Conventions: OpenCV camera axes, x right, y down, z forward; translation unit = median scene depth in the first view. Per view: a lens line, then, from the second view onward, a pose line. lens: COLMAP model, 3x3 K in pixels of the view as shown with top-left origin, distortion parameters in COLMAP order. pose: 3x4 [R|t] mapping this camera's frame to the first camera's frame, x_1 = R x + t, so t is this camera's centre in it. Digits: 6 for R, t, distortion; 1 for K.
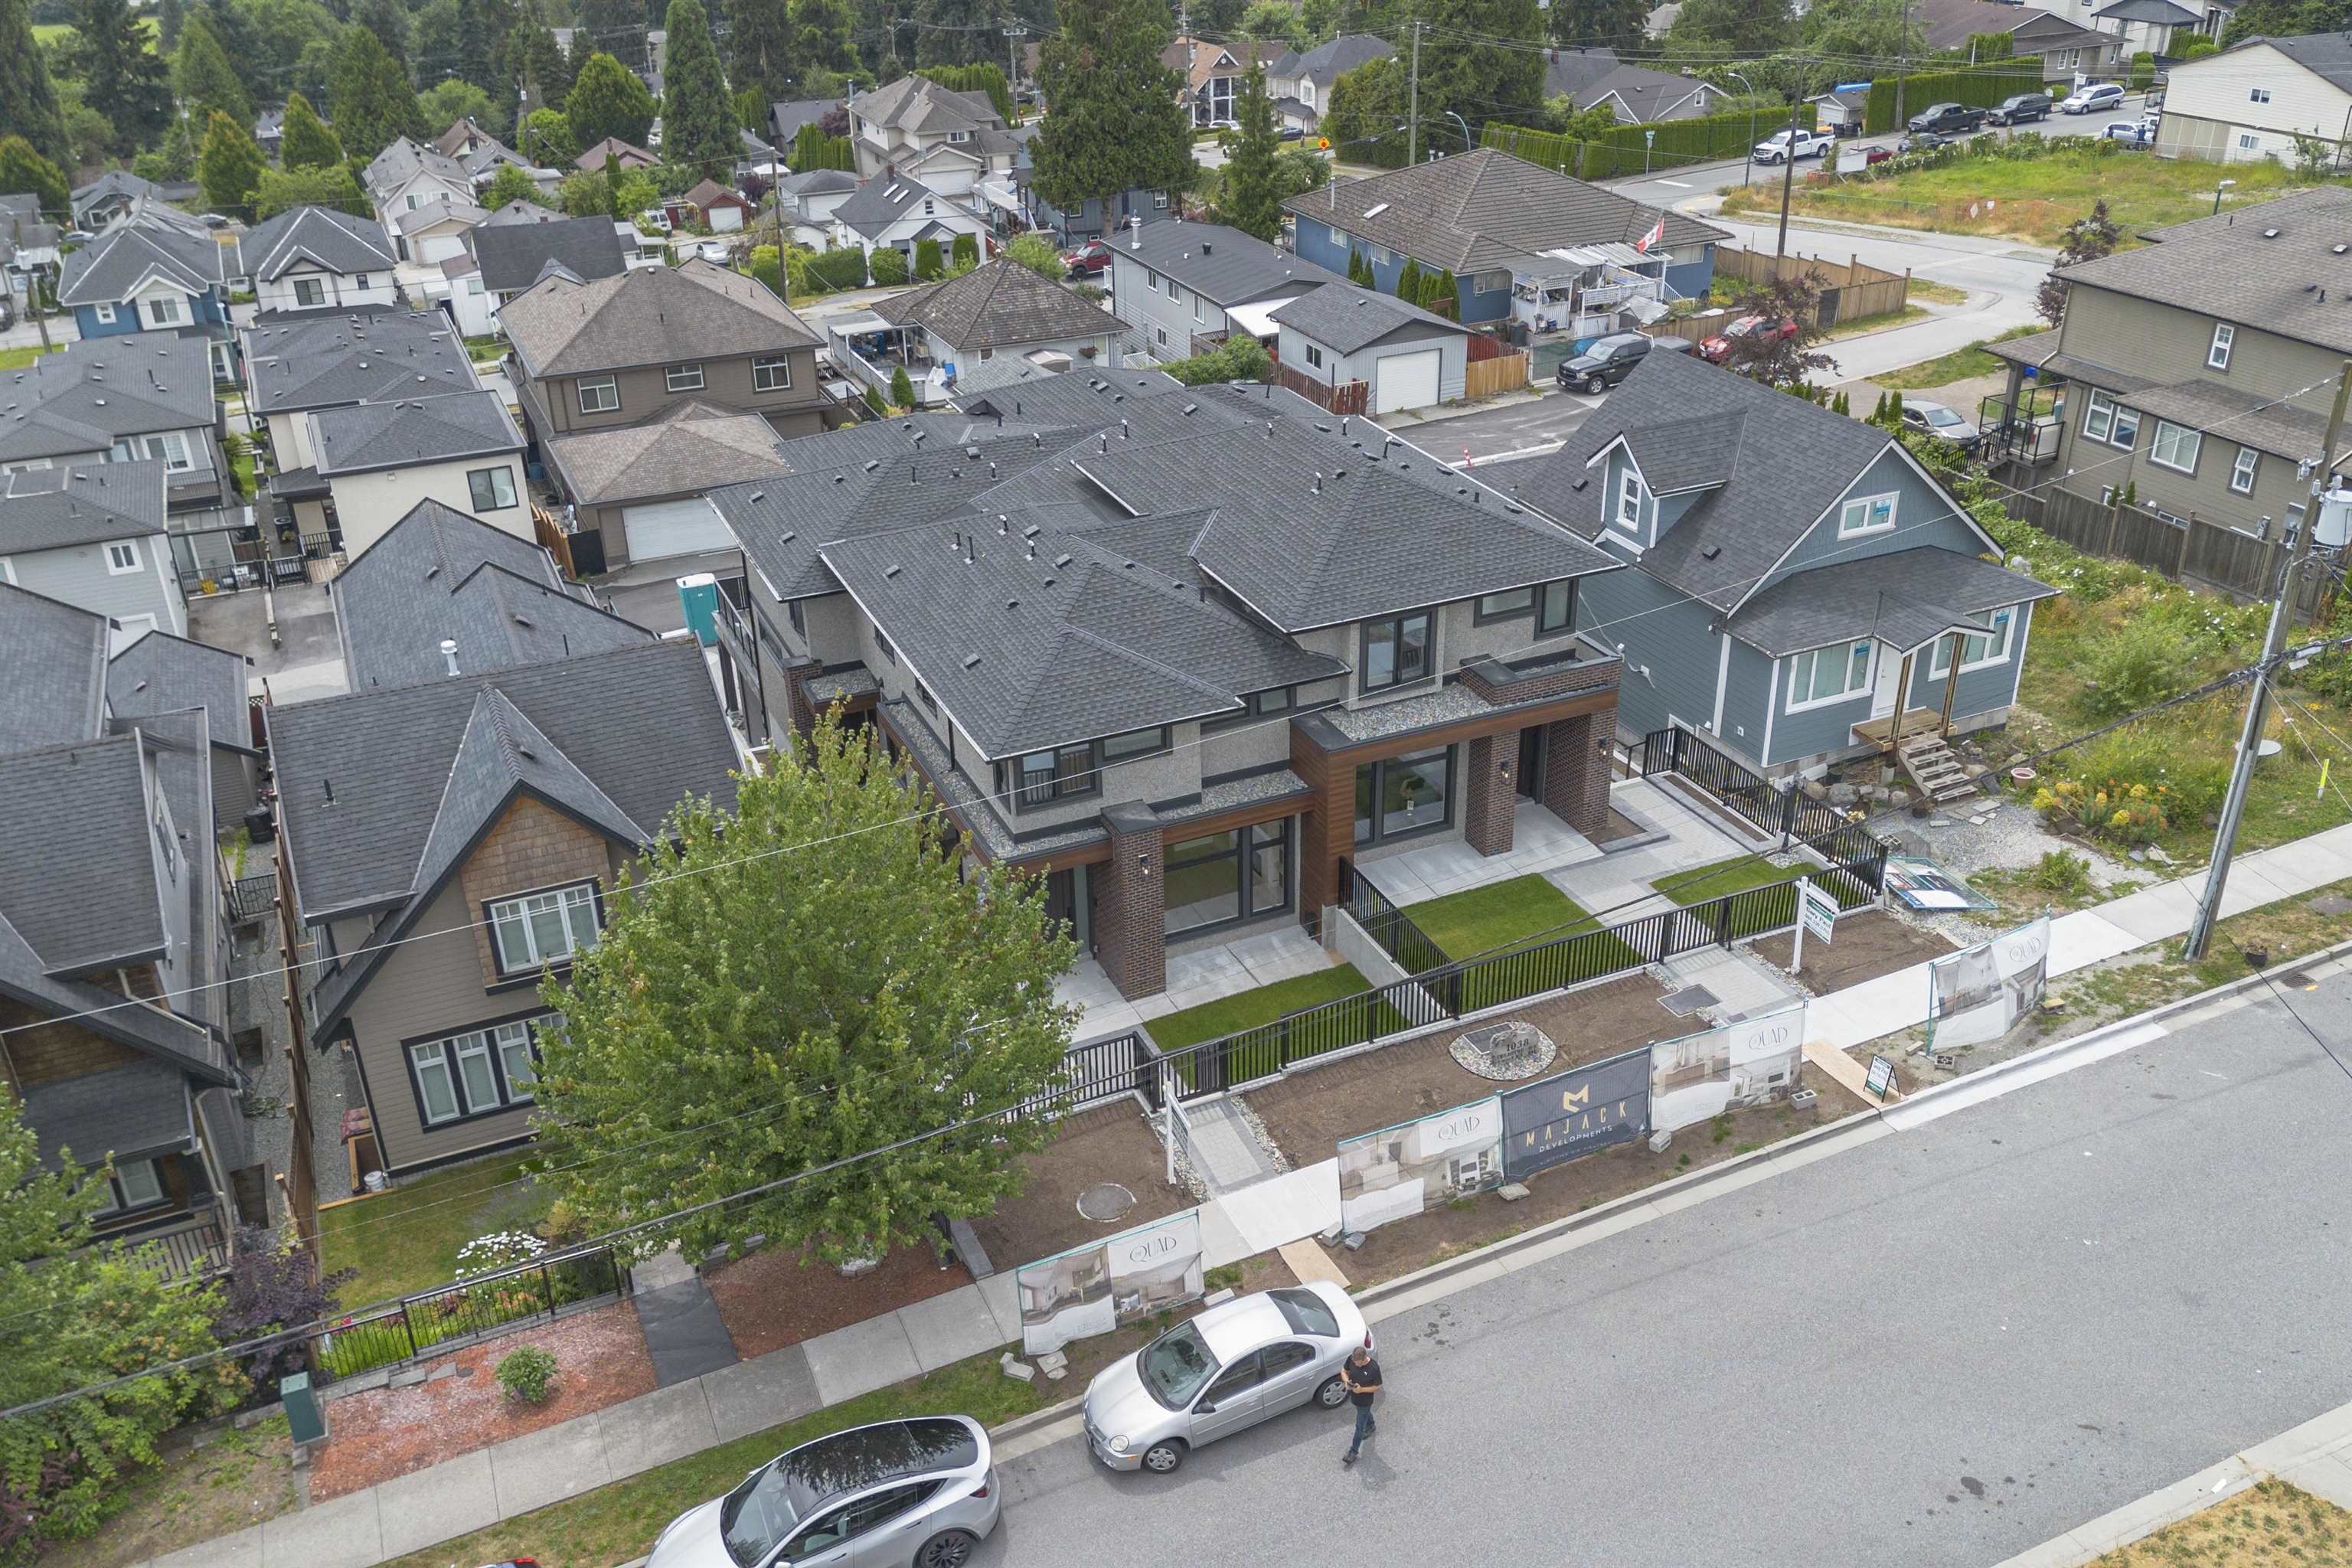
lens RADIAL K [[1951.8, 0, 1184.8], [0, 1951.8, 779.7], [0, 0, 1]] dist [0.053987, -0.027020]
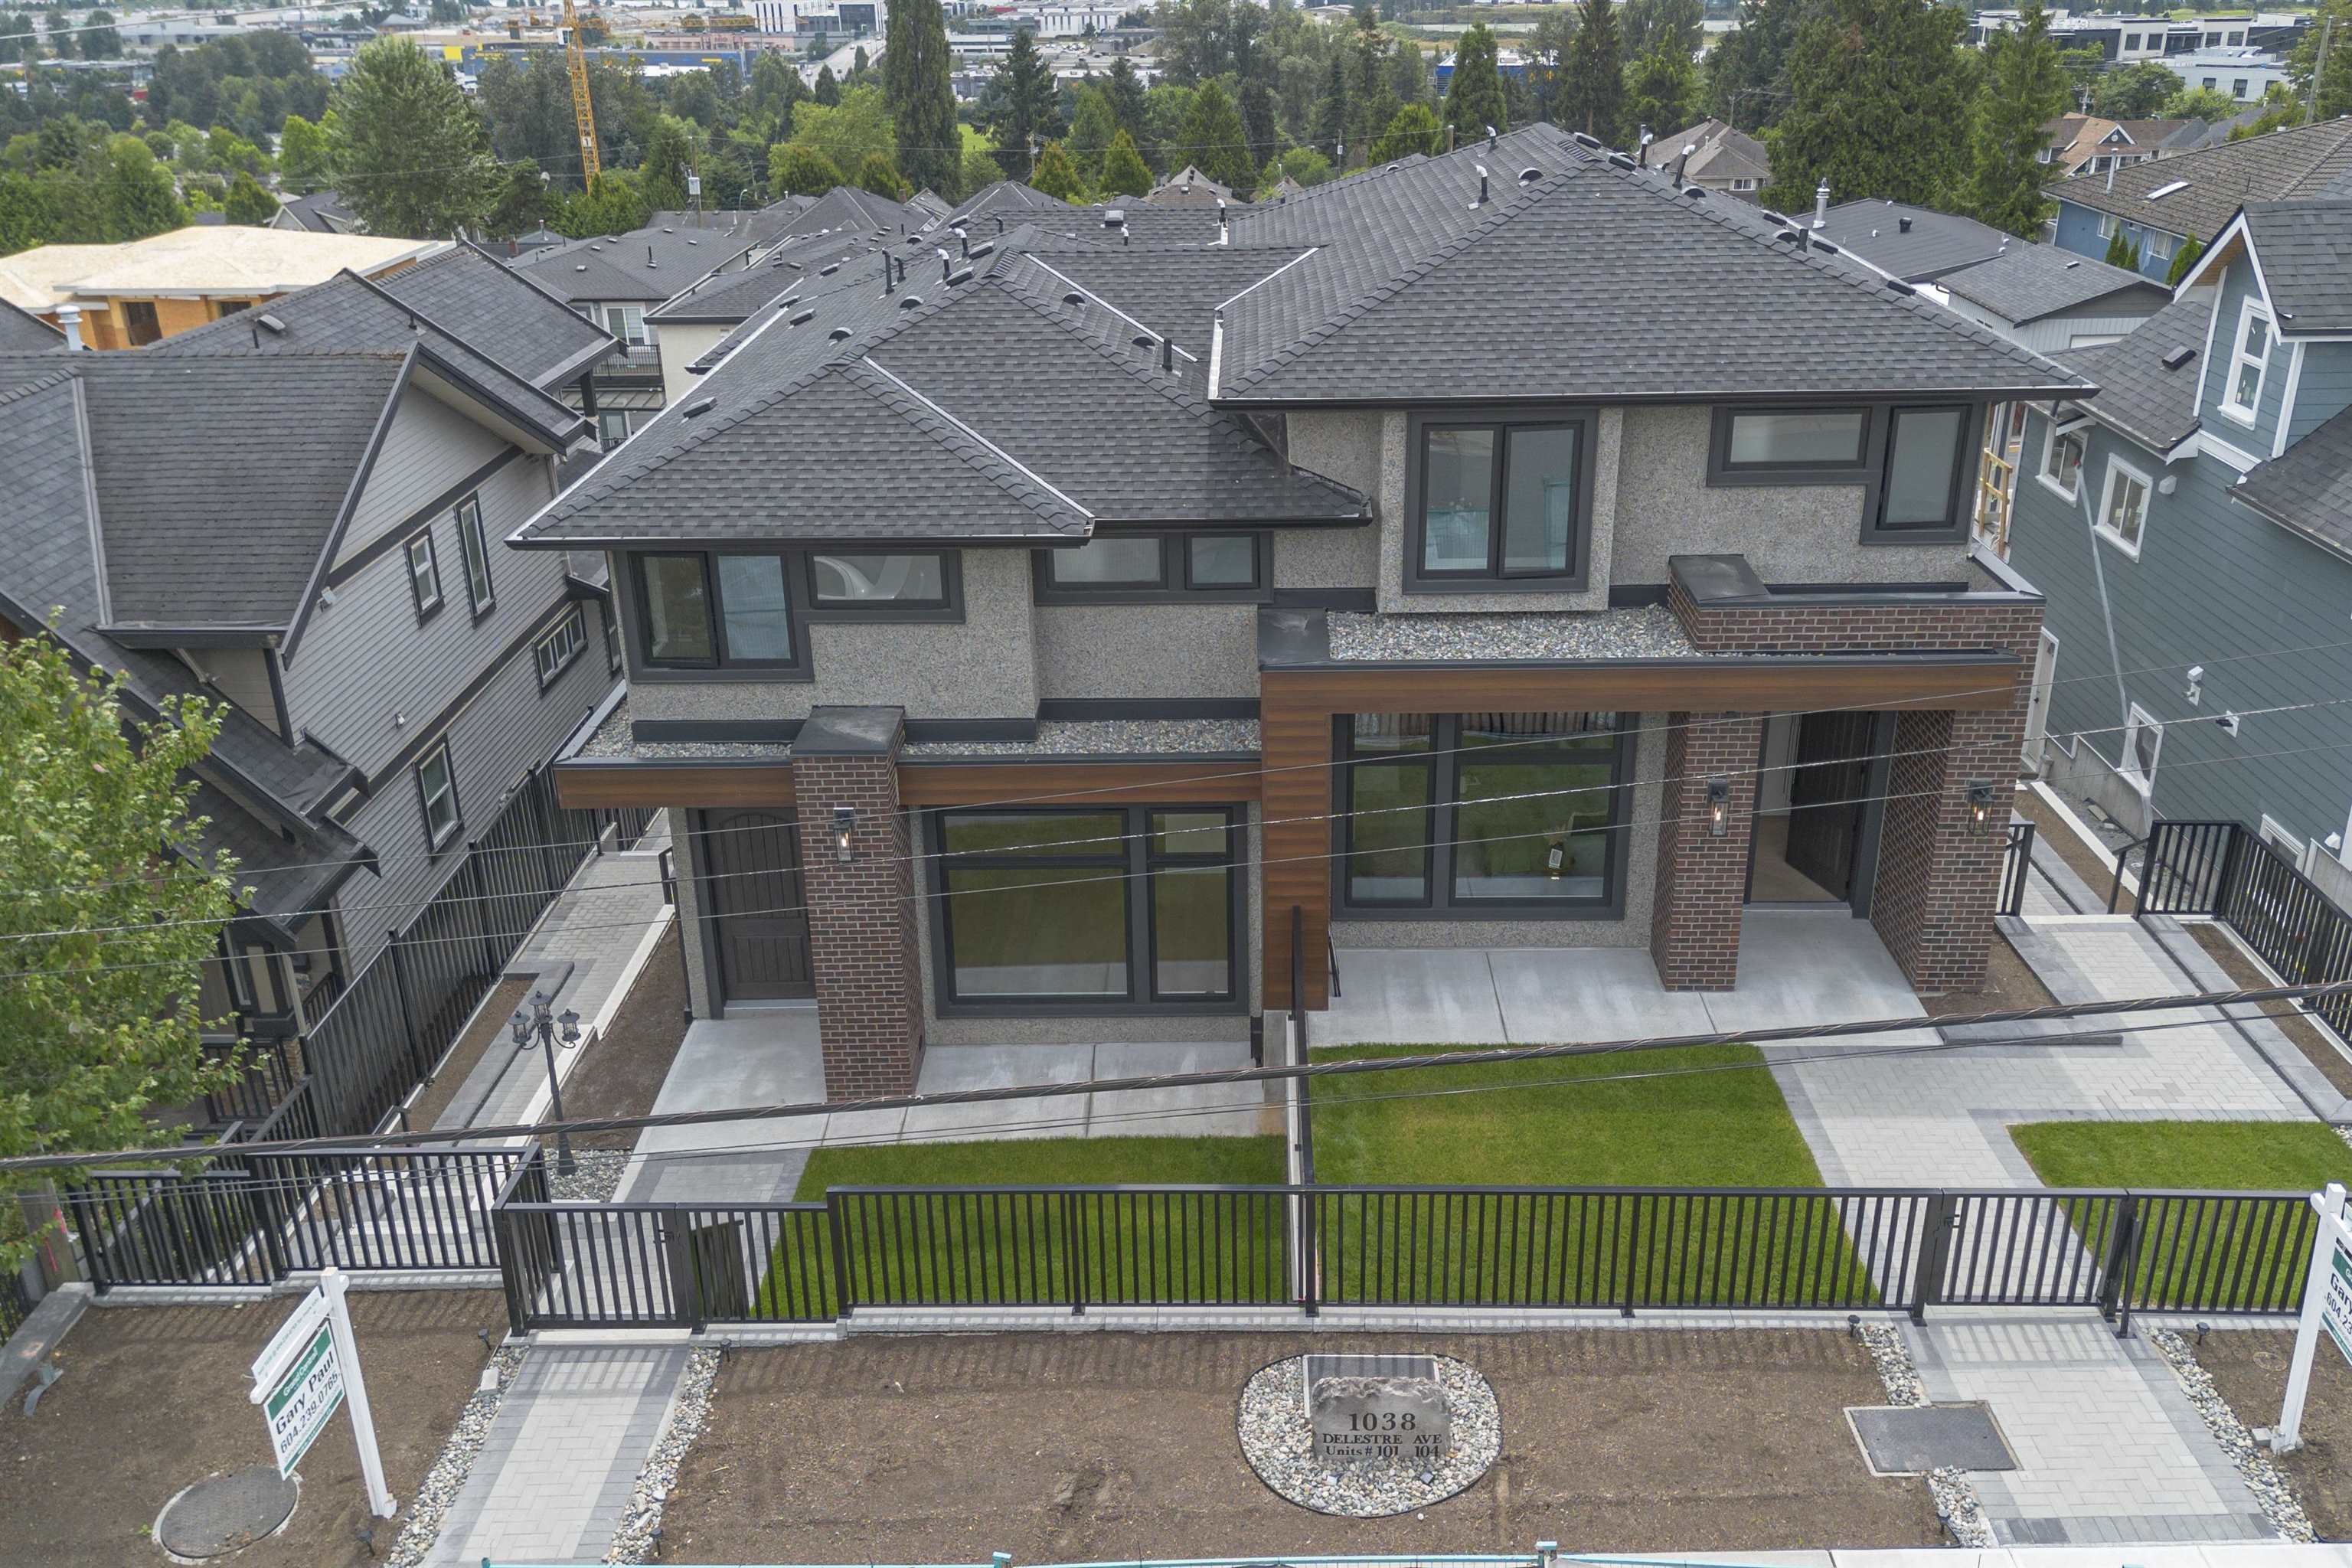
lens RADIAL K [[1951.8, 0, 1220.0], [0, 1951.8, 786.7], [0, 0, 1]] dist [0.053987, -0.027020]
pose [[0.908859, 0.172017, -0.379981, 0.230935], [-0.196013, 0.980281, -0.025063, 0.025203], [0.368176, 0.097260, 0.924655, 0.537421]]
